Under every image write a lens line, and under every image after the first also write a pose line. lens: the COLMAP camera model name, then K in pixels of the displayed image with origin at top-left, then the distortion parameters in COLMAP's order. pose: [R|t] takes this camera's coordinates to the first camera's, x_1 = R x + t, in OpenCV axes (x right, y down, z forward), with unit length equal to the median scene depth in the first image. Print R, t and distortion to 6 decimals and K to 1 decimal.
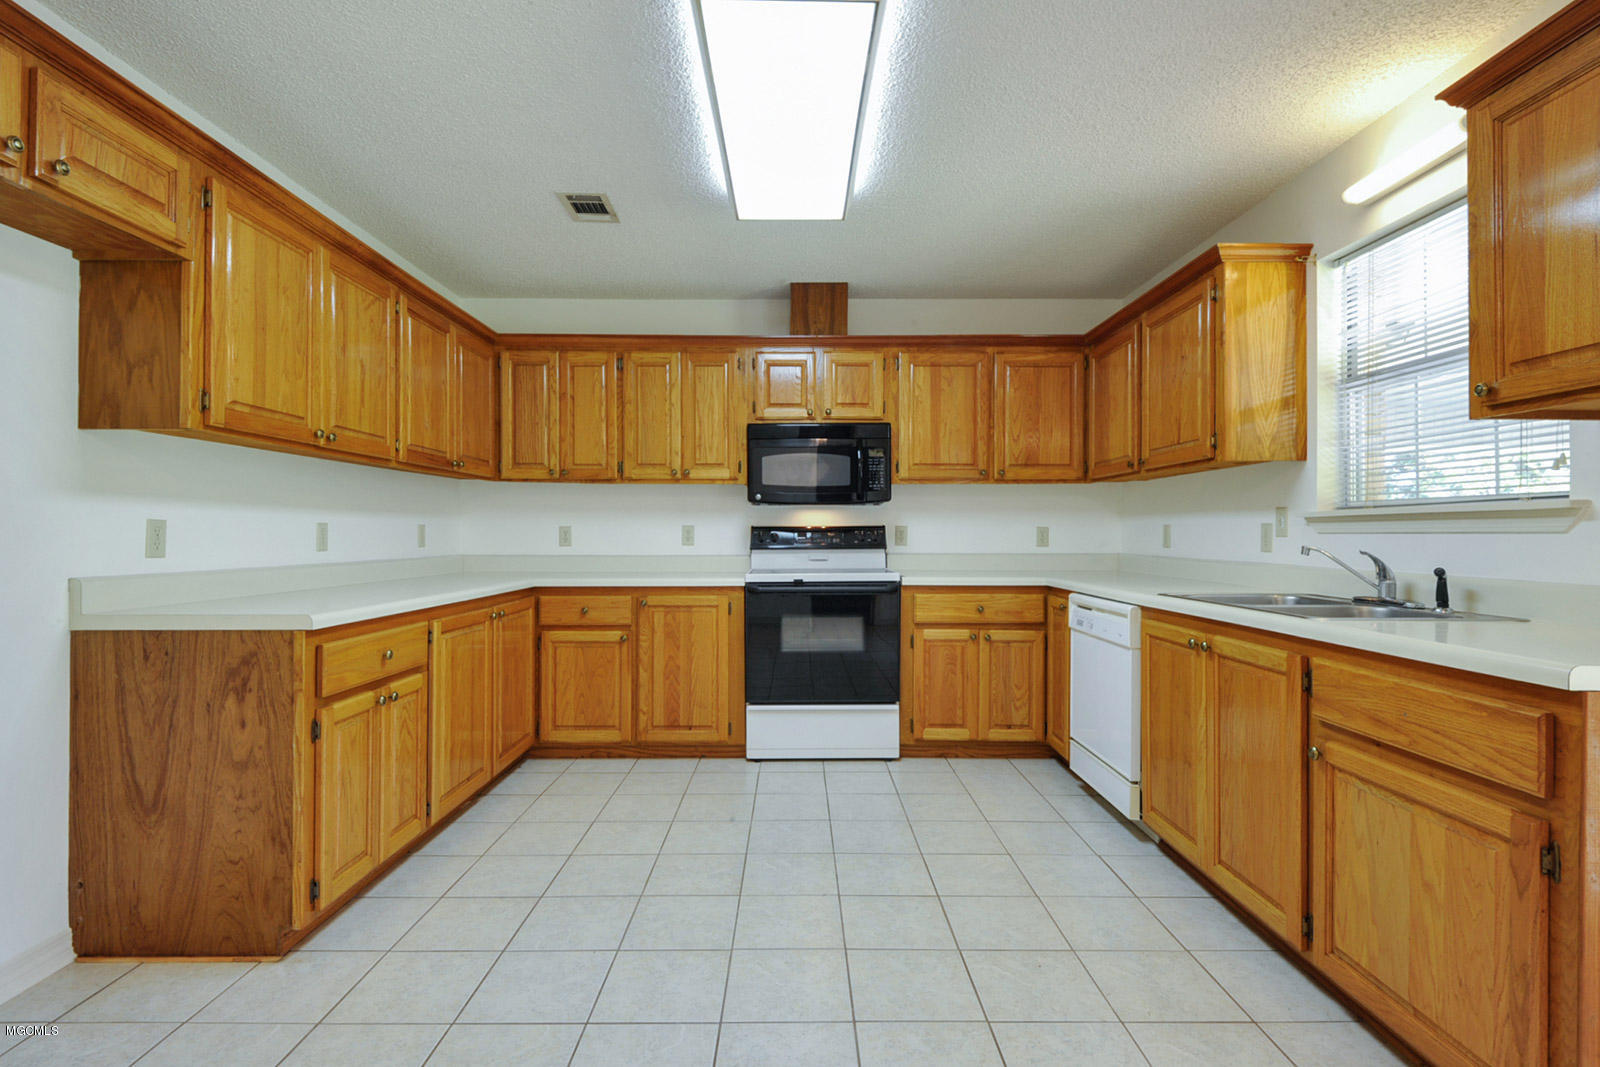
lens RADIAL K [[738.6, 0, 799.5], [0, 738.6, 531.4], [0, 0, 1]] dist [0.001552, -0.000563]
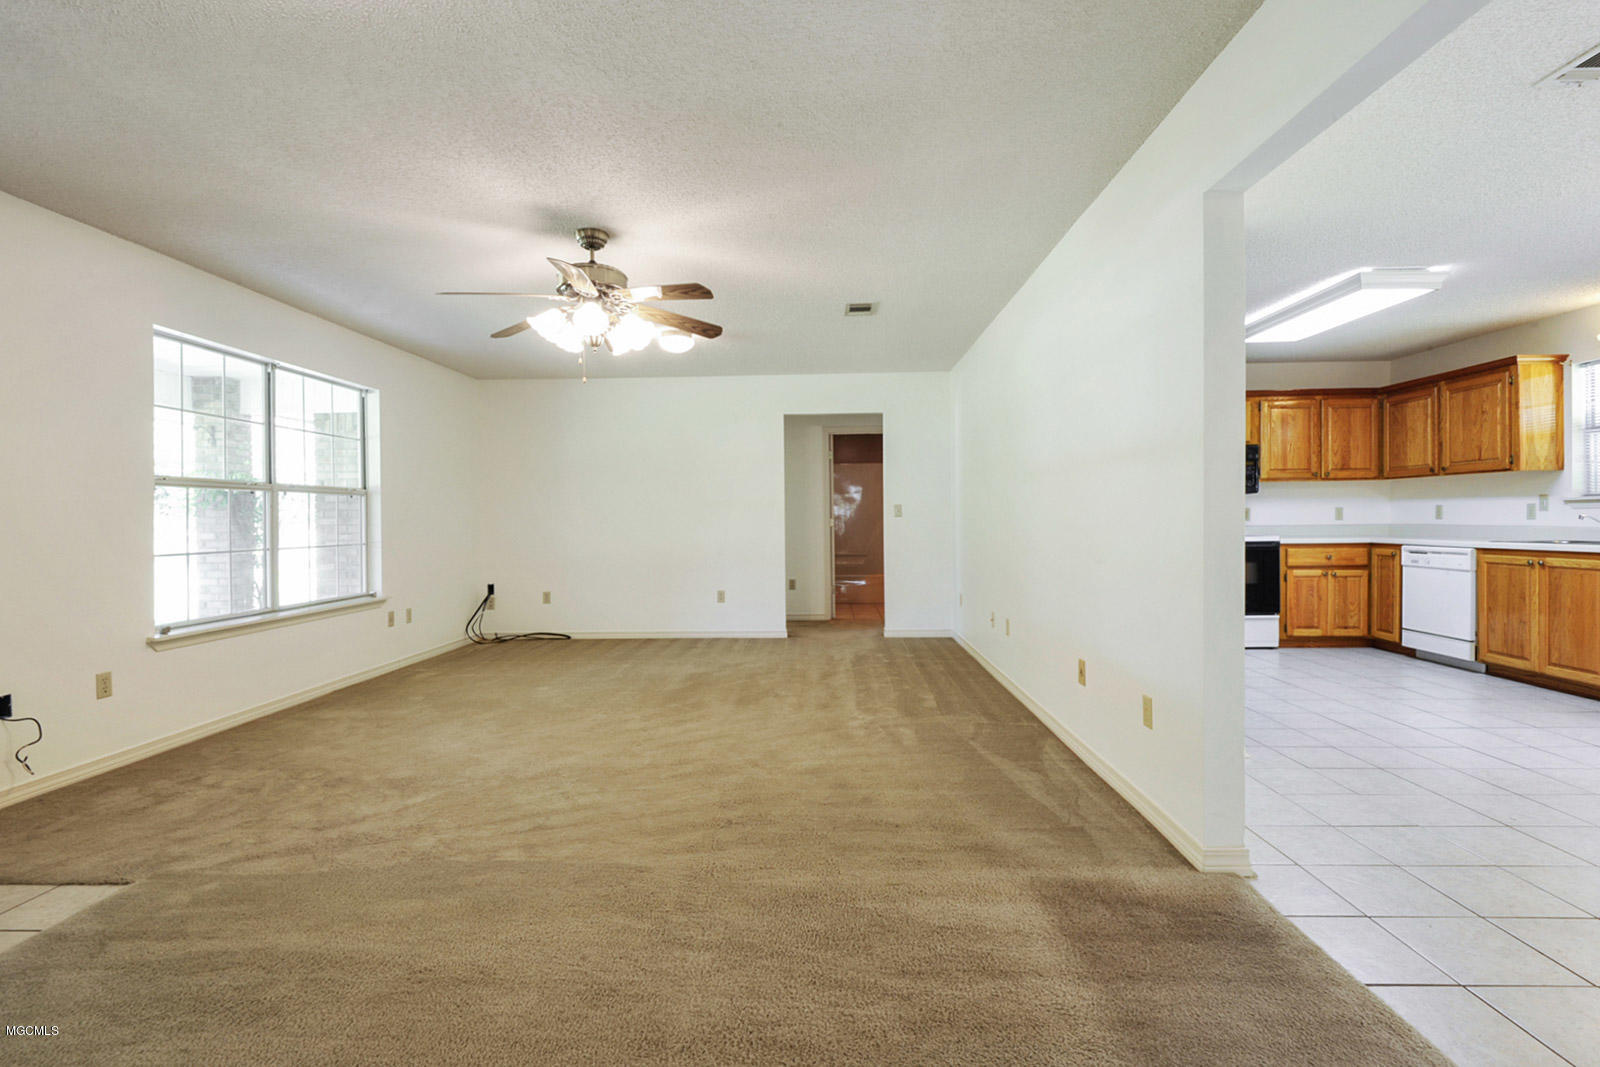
lens RADIAL K [[738.6, 0, 803.0], [0, 738.6, 529.0], [0, 0, 1]] dist [0.001552, -0.000563]
pose [[0.999743, -0.013425, -0.018273, -0.906789], [0.013748, 0.999749, 0.017673, -0.004173], [0.018031, -0.017920, 0.999677, -0.683201]]
